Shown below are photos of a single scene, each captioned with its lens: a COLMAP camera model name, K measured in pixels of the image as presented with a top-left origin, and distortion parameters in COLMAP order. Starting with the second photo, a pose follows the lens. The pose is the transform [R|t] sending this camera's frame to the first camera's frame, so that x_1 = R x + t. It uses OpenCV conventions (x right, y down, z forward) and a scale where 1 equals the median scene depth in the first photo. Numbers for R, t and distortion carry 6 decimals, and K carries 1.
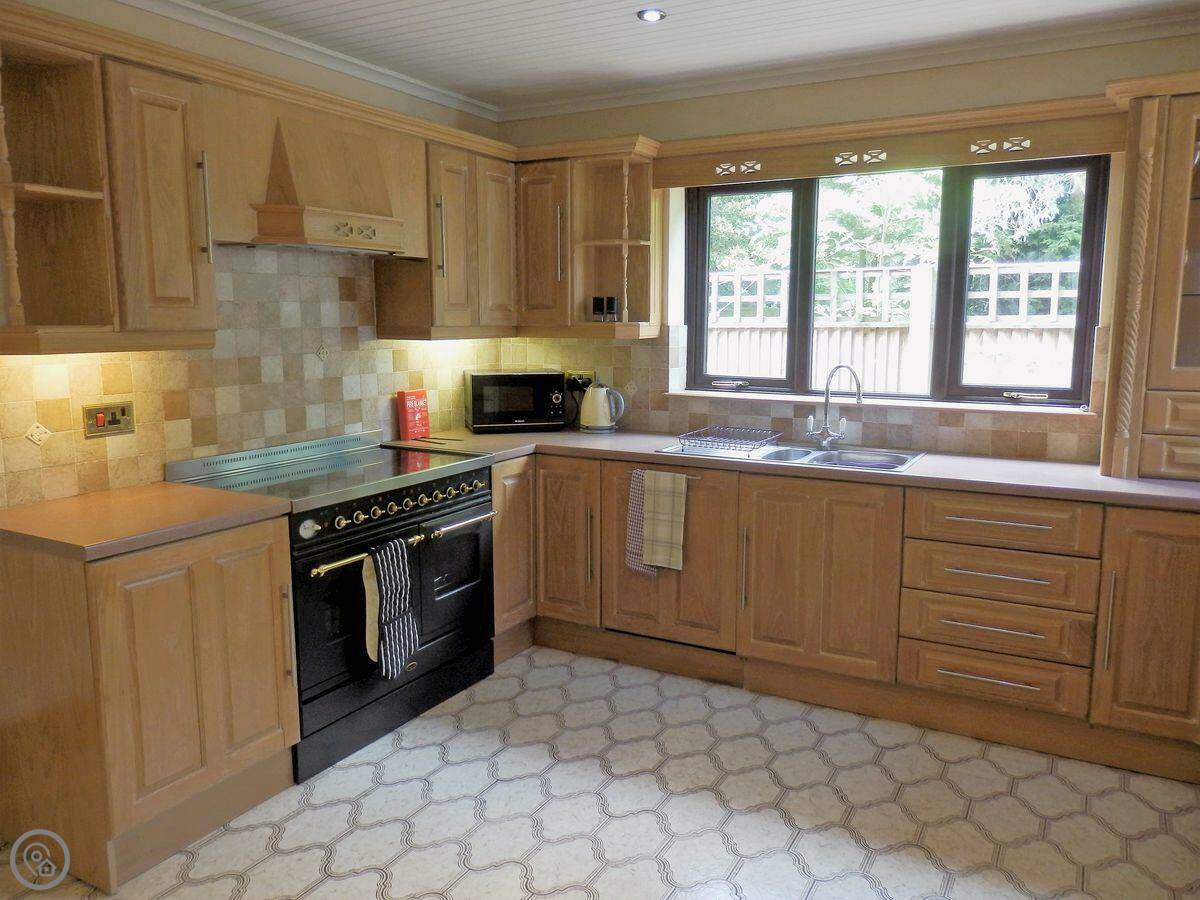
lens RADIAL K [[879.3, 0, 607.2], [0, 879.3, 442.9], [0, 0, 1]] dist [0.003064, 0.004981]
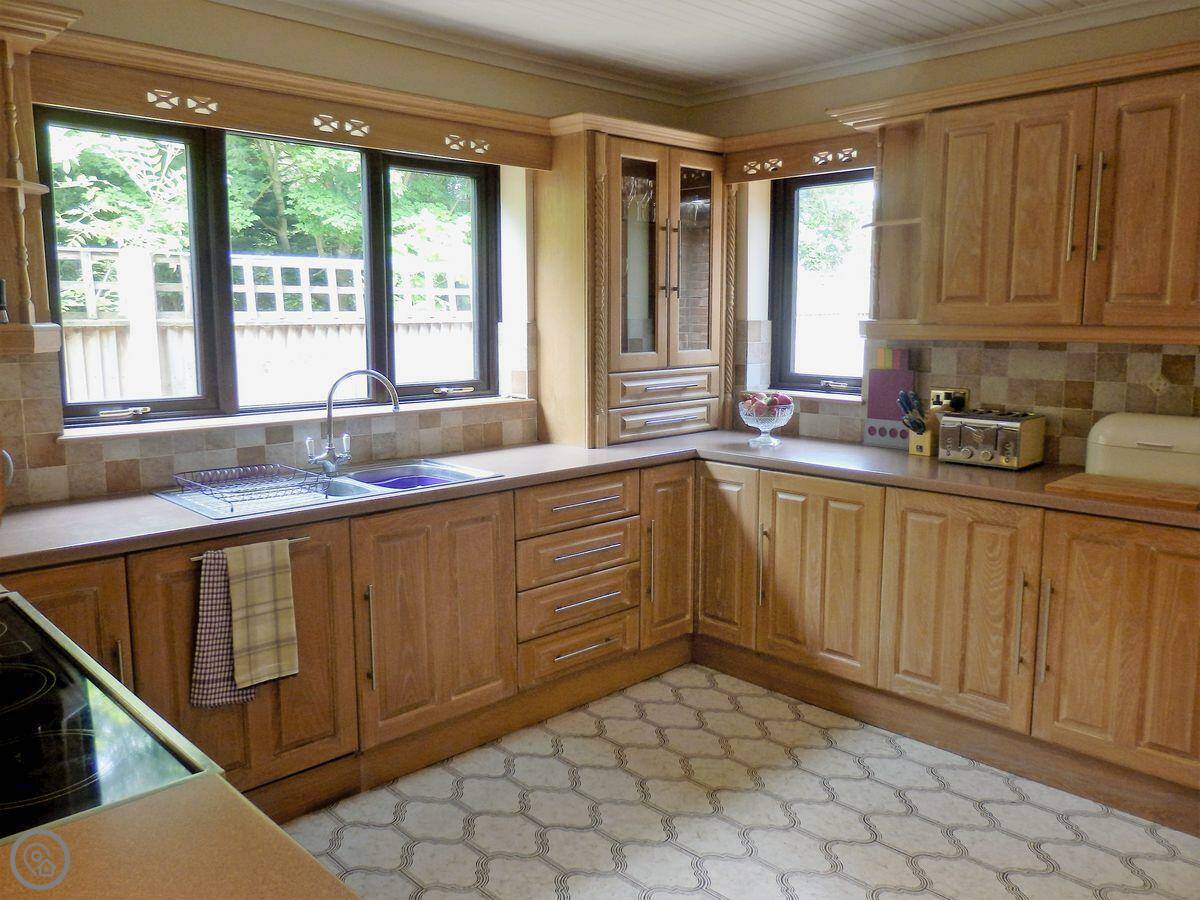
lens RADIAL K [[945.4, 0, 600.0], [0, 945.4, 450.0], [0, 0, 1]] dist [0.025012, 0.008338]
pose [[0.290418, -0.138712, 0.946793, -0.572948], [0.136714, 0.985302, 0.102419, -0.080902], [-0.947083, 0.099696, 0.305113, 0.550610]]
